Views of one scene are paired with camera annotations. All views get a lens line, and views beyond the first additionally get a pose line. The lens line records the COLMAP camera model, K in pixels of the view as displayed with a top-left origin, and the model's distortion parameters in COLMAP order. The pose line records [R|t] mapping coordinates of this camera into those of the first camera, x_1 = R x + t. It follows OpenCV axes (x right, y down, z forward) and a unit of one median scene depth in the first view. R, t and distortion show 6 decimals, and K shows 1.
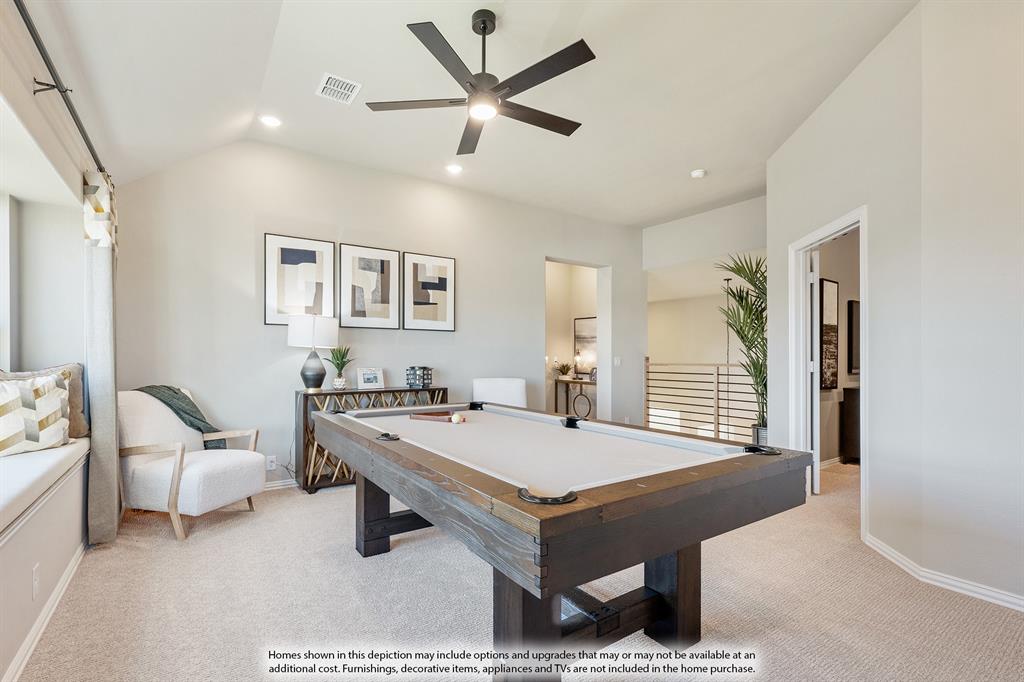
lens RADIAL K [[481.5, 0, 508.7], [0, 481.5, 348.6], [0, 0, 1]] dist [0.002770, 0.000274]
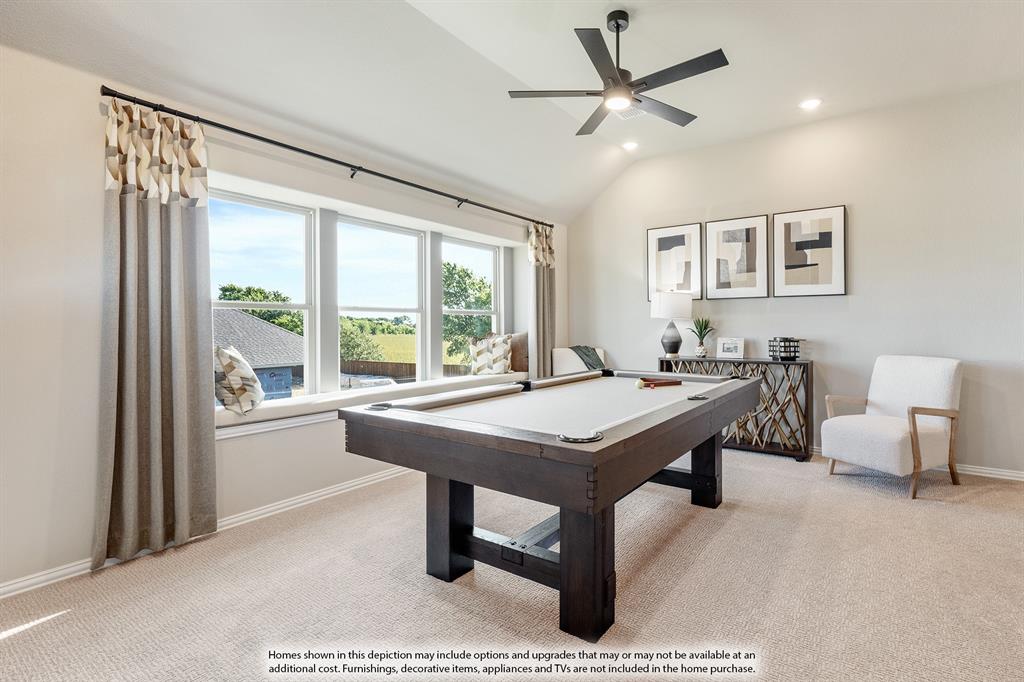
lens RADIAL K [[481.5, 0, 508.5], [0, 481.5, 334.7], [0, 0, 1]] dist [0.002770, 0.000274]
pose [[0.330259, 0.004921, -0.943878, 0.522751], [0.016677, 0.999800, 0.011048, 0.014456], [0.943743, -0.019390, 0.330110, 0.219113]]
